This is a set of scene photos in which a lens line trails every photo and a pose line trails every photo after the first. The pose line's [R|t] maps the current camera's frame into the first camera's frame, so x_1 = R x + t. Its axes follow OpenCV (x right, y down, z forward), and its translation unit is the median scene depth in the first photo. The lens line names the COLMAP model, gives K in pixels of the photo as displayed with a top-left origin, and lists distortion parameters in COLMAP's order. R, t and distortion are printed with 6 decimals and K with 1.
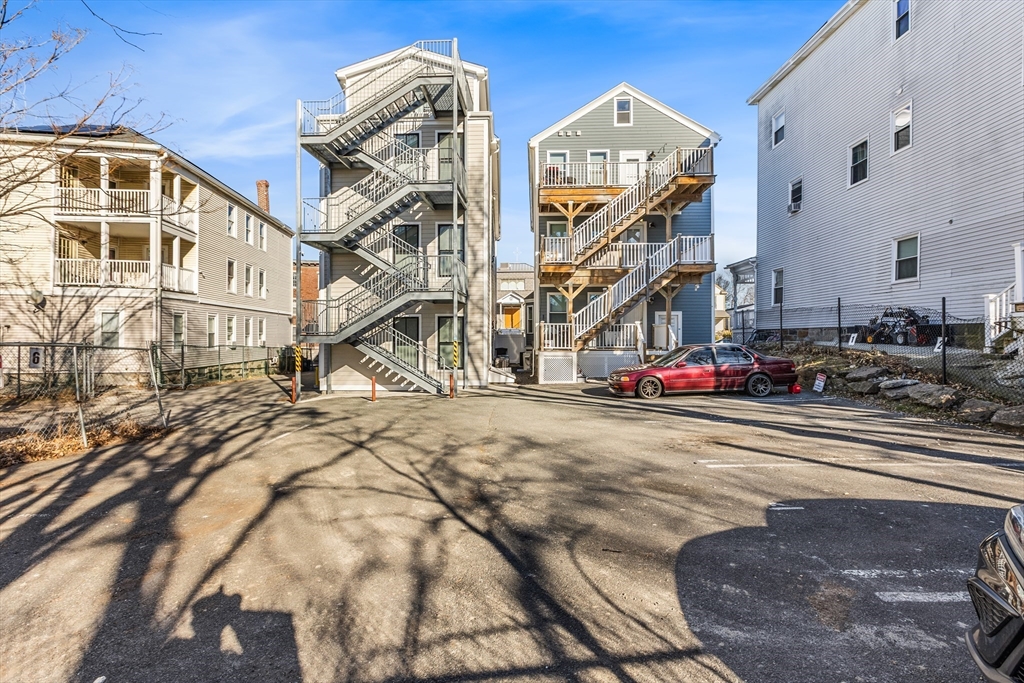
lens RADIAL K [[455.9, 0, 514.9], [0, 455.9, 336.0], [0, 0, 1]] dist [0.001990, 0.001544]
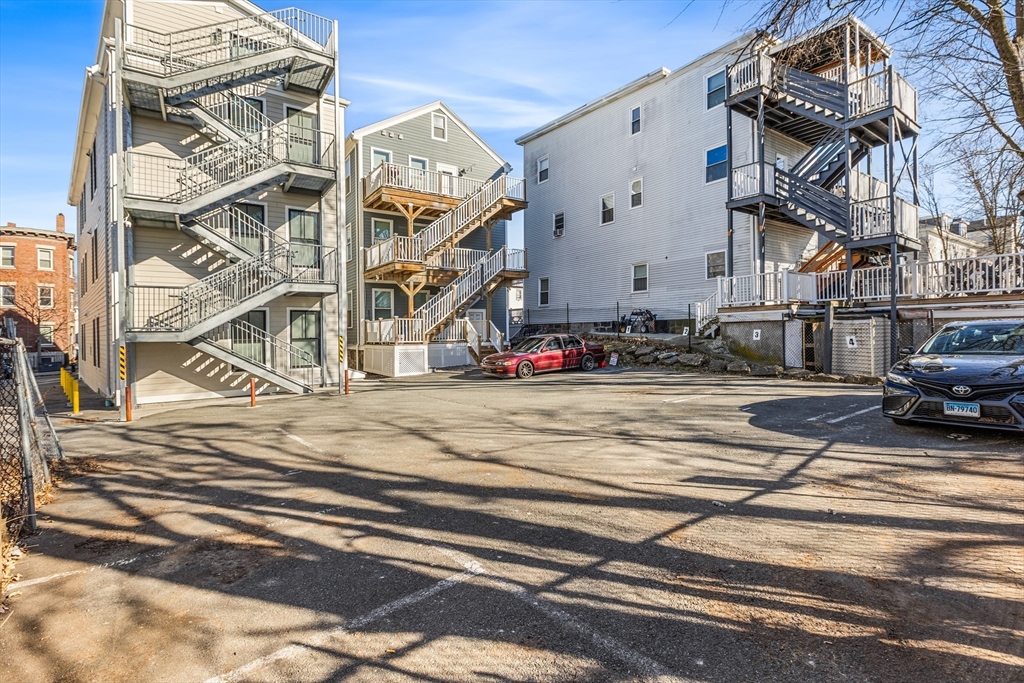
lens RADIAL K [[455.9, 0, 515.9], [0, 455.9, 336.8], [0, 0, 1]] dist [0.001990, 0.001544]
pose [[0.801992, -0.019211, 0.597026, -0.348806], [0.014545, 0.999814, 0.012634, 0.004983], [-0.597158, -0.001449, 0.802122, 0.003553]]
